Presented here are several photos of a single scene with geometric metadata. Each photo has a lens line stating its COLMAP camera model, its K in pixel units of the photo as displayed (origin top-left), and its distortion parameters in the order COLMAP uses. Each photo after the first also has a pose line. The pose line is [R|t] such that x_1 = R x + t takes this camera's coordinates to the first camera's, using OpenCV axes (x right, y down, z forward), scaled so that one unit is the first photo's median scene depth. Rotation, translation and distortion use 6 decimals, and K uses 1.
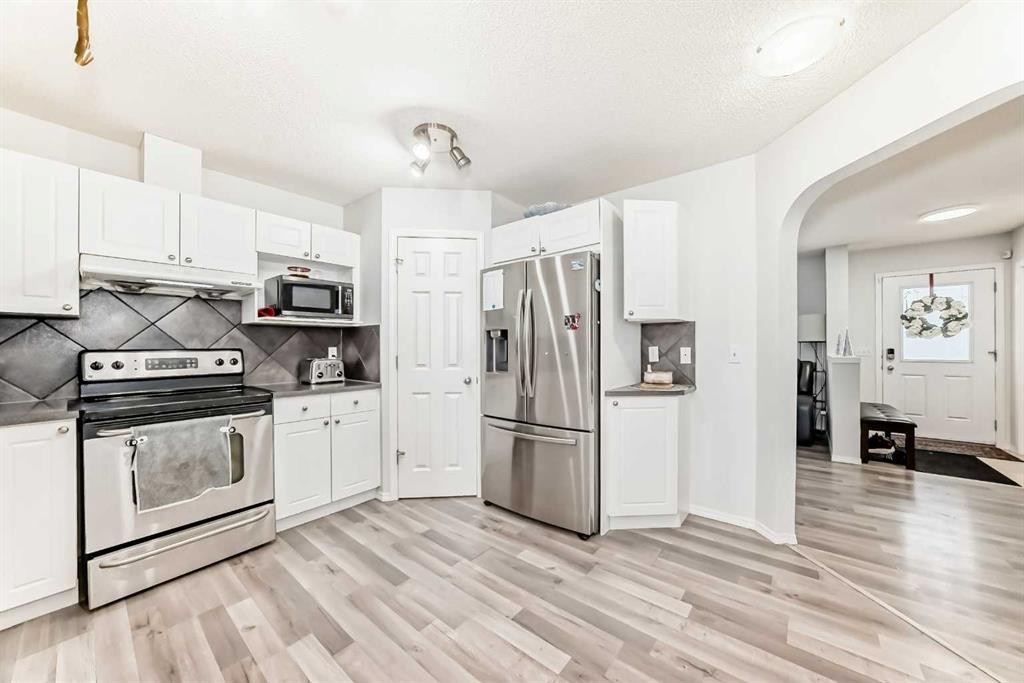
lens RADIAL K [[358.7, 0, 510.2], [0, 358.7, 346.6], [0, 0, 1]] dist [-0.016953, 0.002546]
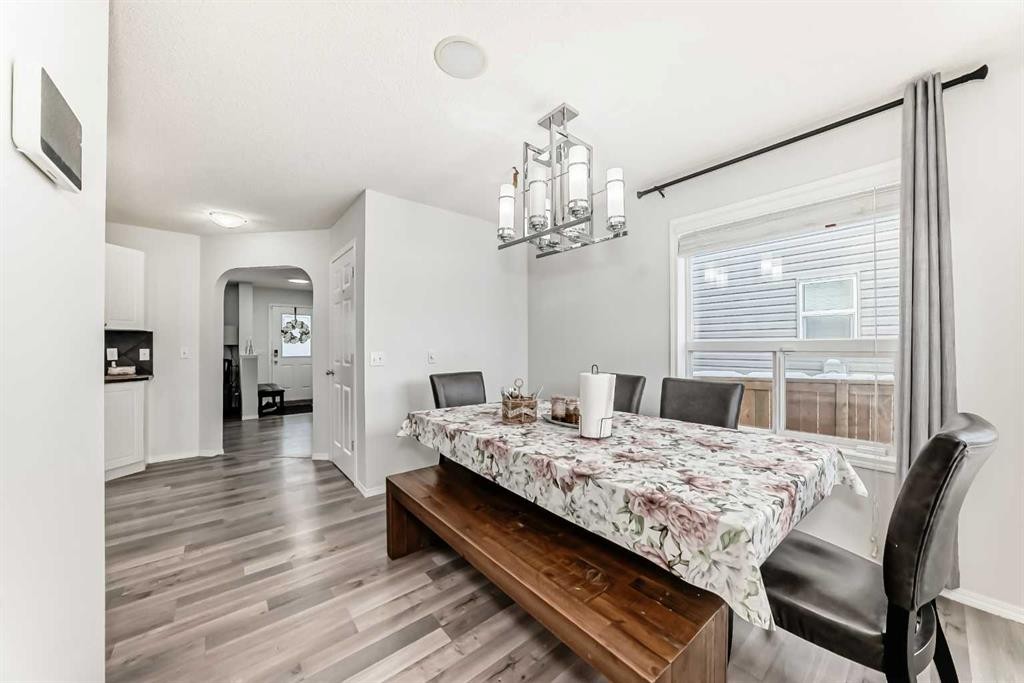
lens RADIAL K [[361.6, 0, 510.3], [0, 361.6, 340.7], [0, 0, 1]] dist [0.005623, 0.000051]
pose [[0.199674, 0.016964, 0.979716, -0.665339], [0.010309, 0.999758, -0.019412, 0.013335], [-0.979808, 0.013976, 0.199451, -0.749814]]
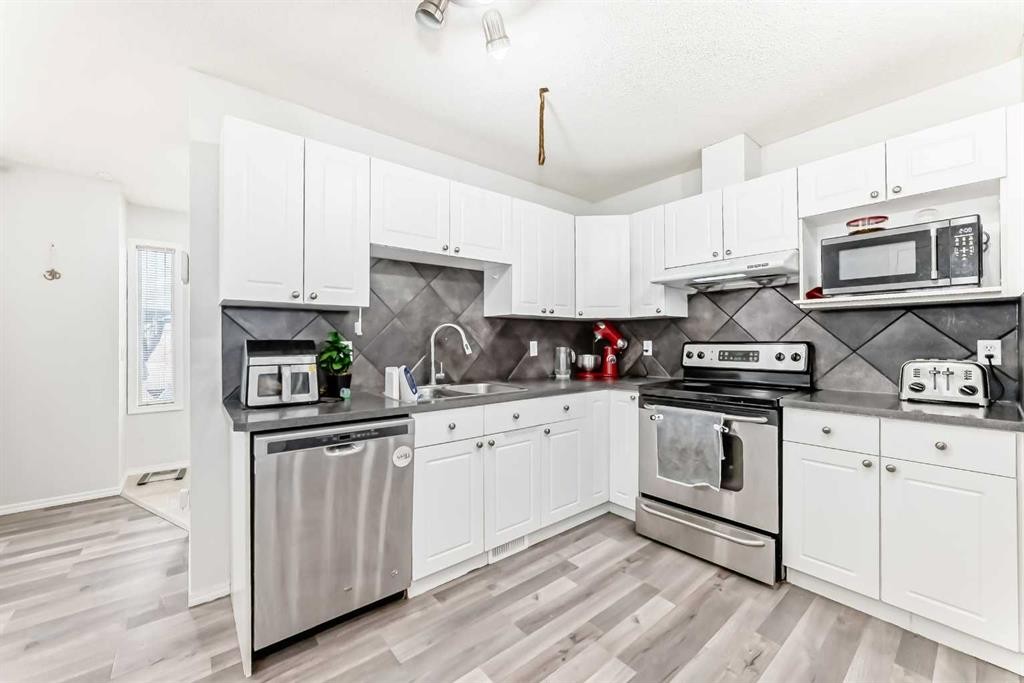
lens RADIAL K [[398.4, 0, 518.4], [0, 398.4, 339.5], [0, 0, 1]] dist [-0.010564, 0.001429]
pose [[-0.184322, 0.000027, -0.982866, 0.266297], [0.001361, 0.999999, -0.000227, 0.000269], [0.982865, -0.001379, -0.184322, 0.547804]]
